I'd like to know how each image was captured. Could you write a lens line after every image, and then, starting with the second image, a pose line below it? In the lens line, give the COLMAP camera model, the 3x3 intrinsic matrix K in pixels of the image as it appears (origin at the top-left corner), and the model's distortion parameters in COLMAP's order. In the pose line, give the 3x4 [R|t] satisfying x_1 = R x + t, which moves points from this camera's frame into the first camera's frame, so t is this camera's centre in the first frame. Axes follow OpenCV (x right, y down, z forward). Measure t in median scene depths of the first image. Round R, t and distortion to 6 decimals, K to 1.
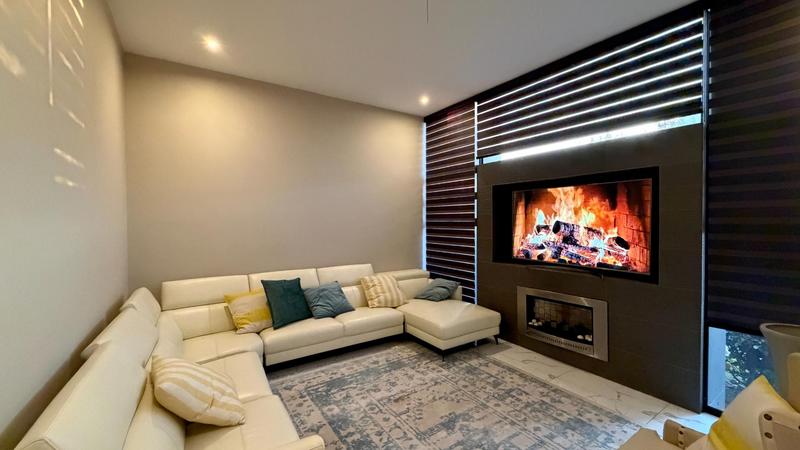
lens RADIAL K [[326.3, 0, 398.1], [0, 326.3, 225.3], [0, 0, 1]] dist [0.001104, 0.000149]
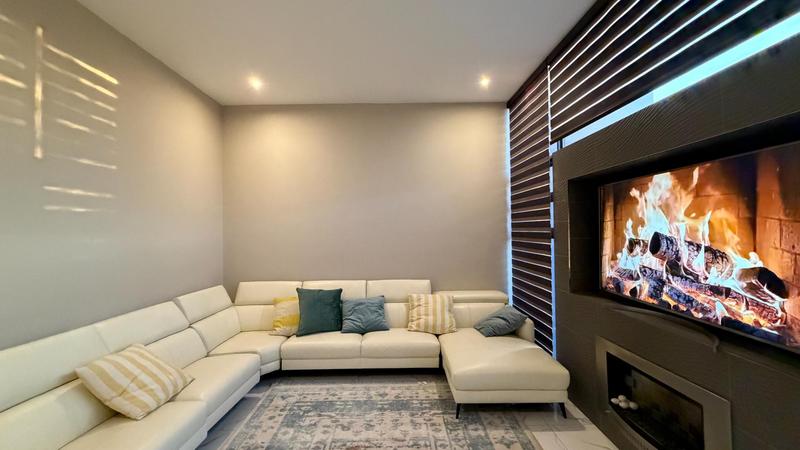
lens RADIAL K [[326.3, 0, 399.6], [0, 326.3, 225.0], [0, 0, 1]] dist [0.001104, 0.000149]
pose [[0.830149, -0.013203, -0.557385, 0.434340], [0.000412, 0.999734, -0.023068, -0.013783], [0.557541, 0.018921, 0.829934, 0.274834]]
